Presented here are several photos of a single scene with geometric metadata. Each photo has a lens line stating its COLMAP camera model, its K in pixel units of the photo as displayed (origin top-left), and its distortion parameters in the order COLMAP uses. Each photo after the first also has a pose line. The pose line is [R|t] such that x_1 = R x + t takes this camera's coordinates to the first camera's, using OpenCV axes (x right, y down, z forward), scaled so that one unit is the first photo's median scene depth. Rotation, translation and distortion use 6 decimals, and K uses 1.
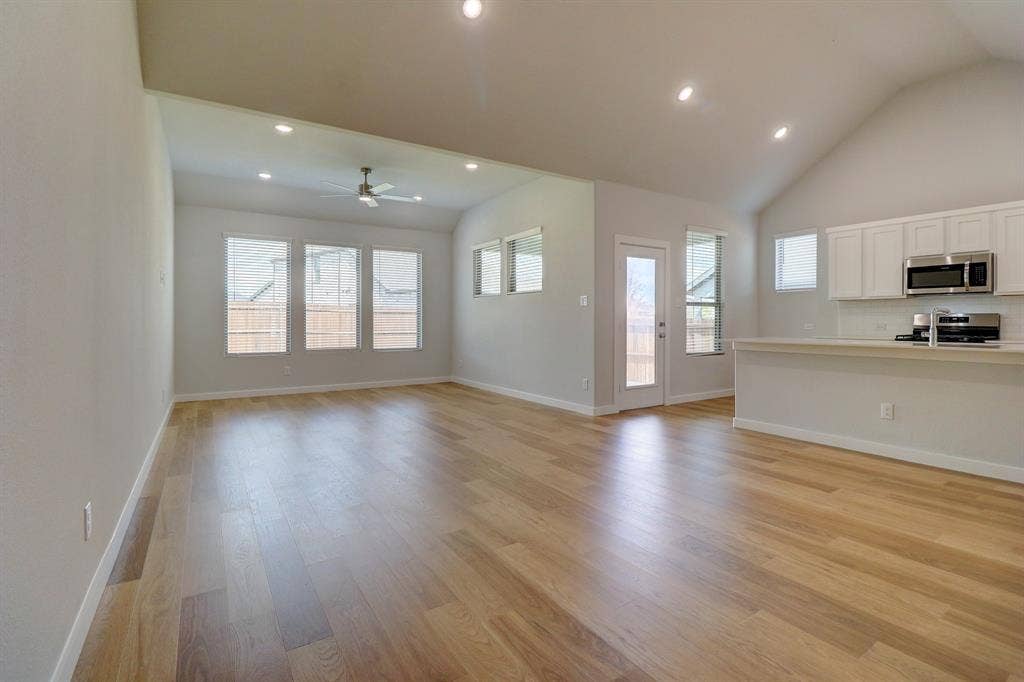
lens RADIAL K [[481.8, 0, 508.0], [0, 481.8, 323.5], [0, 0, 1]] dist [0.013177, -0.022445]
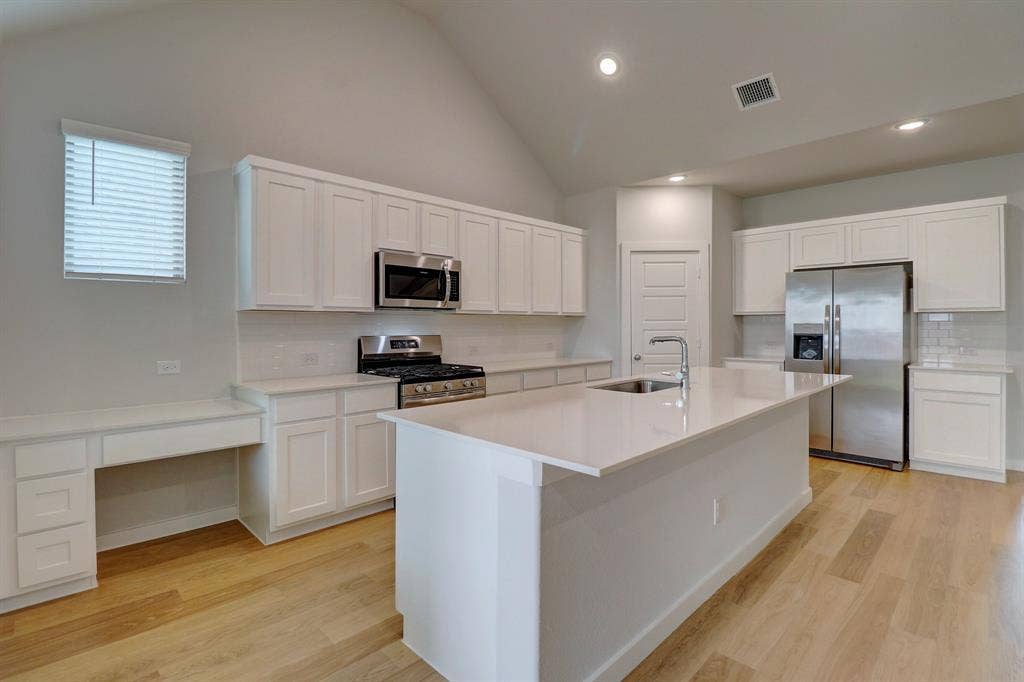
lens RADIAL K [[481.8, 0, 508.0], [0, 481.8, 323.5], [0, 0, 1]] dist [0.013177, -0.022445]
pose [[-0.203466, 0.001652, 0.979081, 0.162761], [0.006015, 0.999982, -0.000437, -0.034070], [-0.979063, 0.005800, -0.203473, 0.896474]]
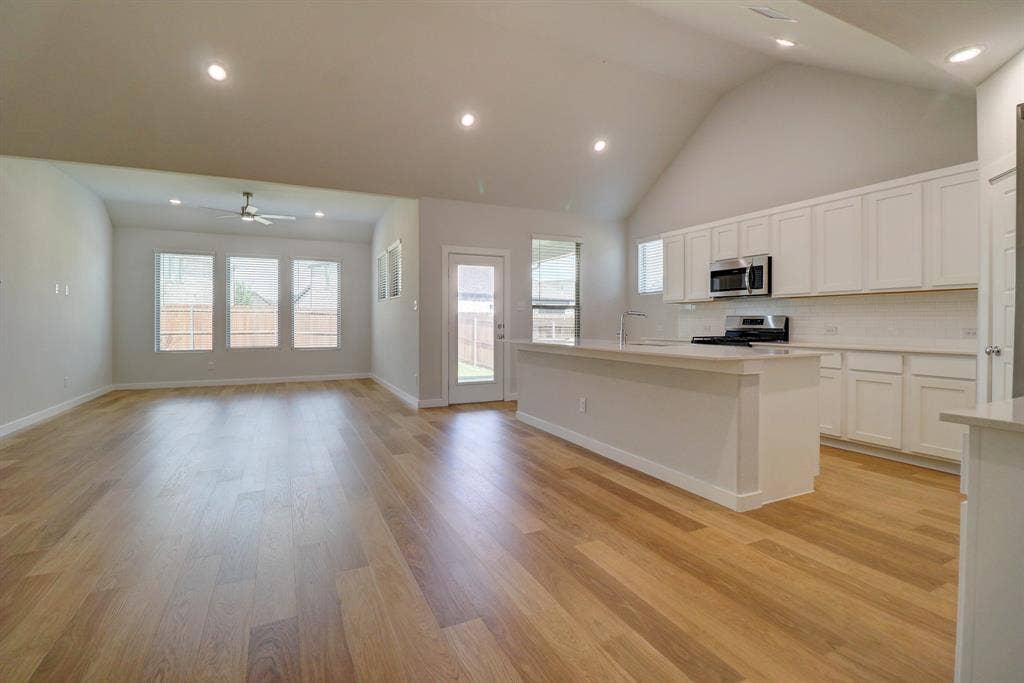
lens RADIAL K [[476.7, 0, 512.0], [0, 476.7, 326.0], [0, 0, 1]] dist [0.001750, -0.000168]
pose [[0.991773, 0.000042, -0.128010, 0.497059], [0.000397, 0.999994, 0.003404, -0.002285], [0.128009, -0.003427, 0.991767, -0.066906]]
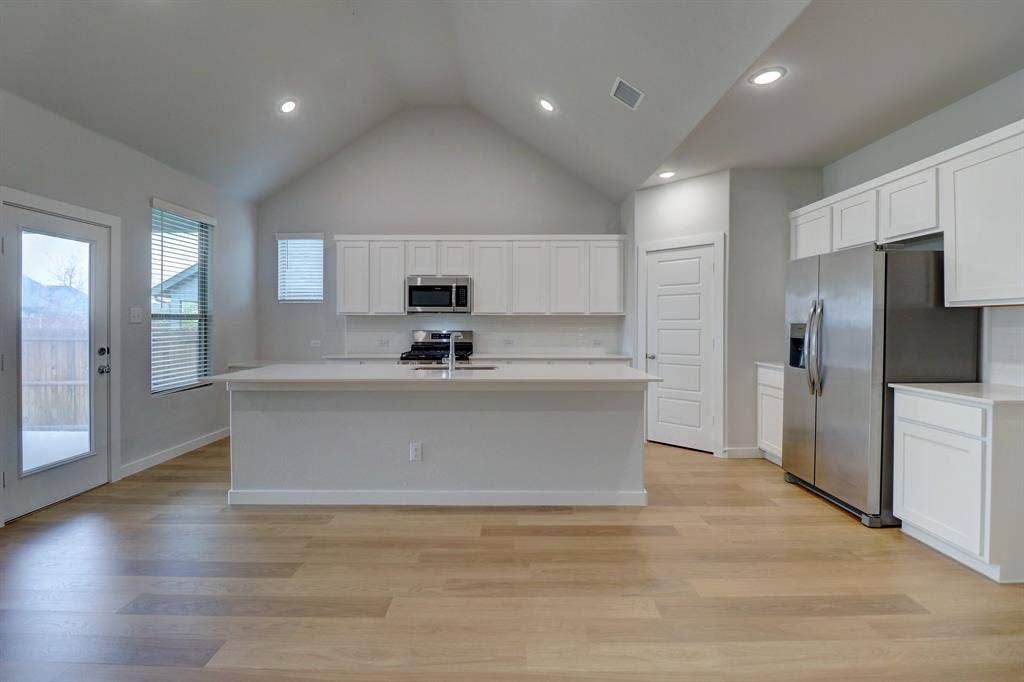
lens RADIAL K [[474.0, 0, 512.8], [0, 474.0, 324.0], [0, 0, 1]] dist [-0.011838, -0.000725]
pose [[0.548704, -0.002313, 0.836014, 0.110232], [0.003160, 0.999995, 0.000692, -0.032211], [-0.836011, 0.002262, 0.548708, 0.249802]]
